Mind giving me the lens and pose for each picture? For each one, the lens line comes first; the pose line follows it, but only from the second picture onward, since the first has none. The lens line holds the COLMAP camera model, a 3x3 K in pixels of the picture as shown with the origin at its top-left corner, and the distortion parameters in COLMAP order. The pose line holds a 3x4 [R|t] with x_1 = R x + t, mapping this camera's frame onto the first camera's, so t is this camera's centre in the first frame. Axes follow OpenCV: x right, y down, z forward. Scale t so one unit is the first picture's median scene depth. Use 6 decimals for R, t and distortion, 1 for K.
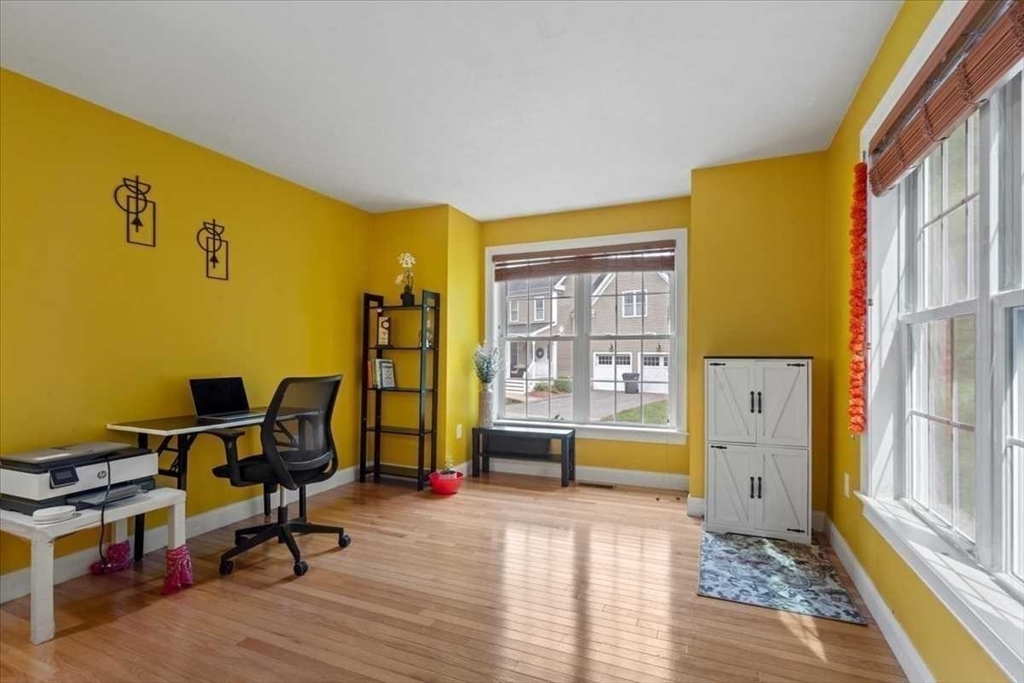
lens RADIAL K [[486.9, 0, 511.8], [0, 486.9, 347.8], [0, 0, 1]] dist [-0.002421, -0.000257]
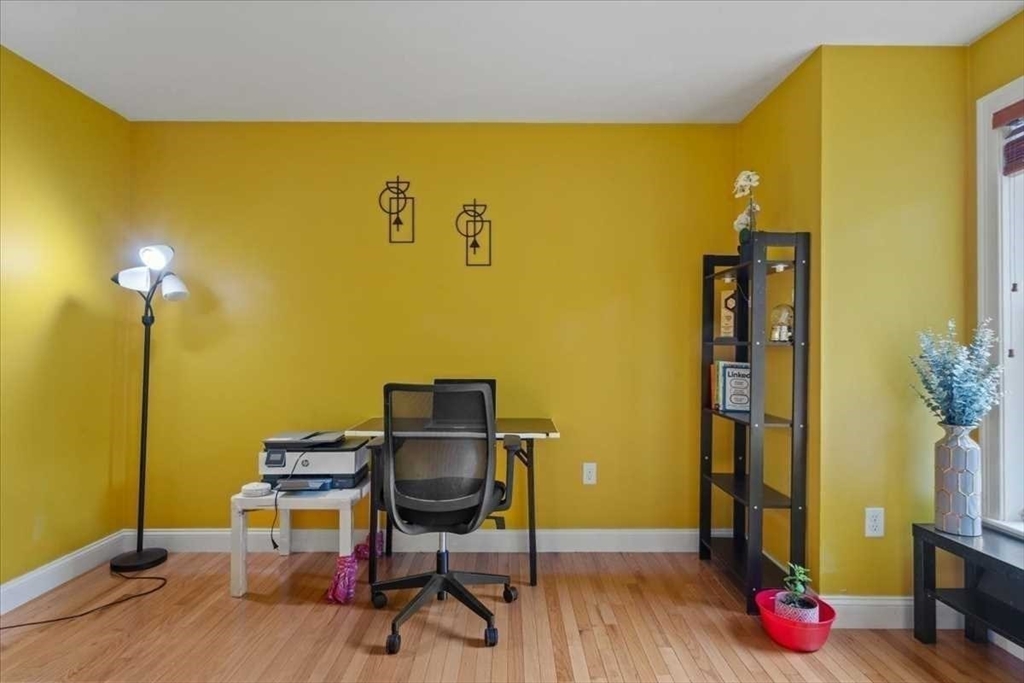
lens RADIAL K [[546.3, 0, 512.7], [0, 546.3, 339.4], [0, 0, 1]] dist [0.003345, 0.000634]
pose [[0.399659, -0.015609, -0.916531, 0.321952], [0.006060, 0.999878, -0.014386, 0.005266], [0.916644, 0.000195, 0.399705, 0.666265]]
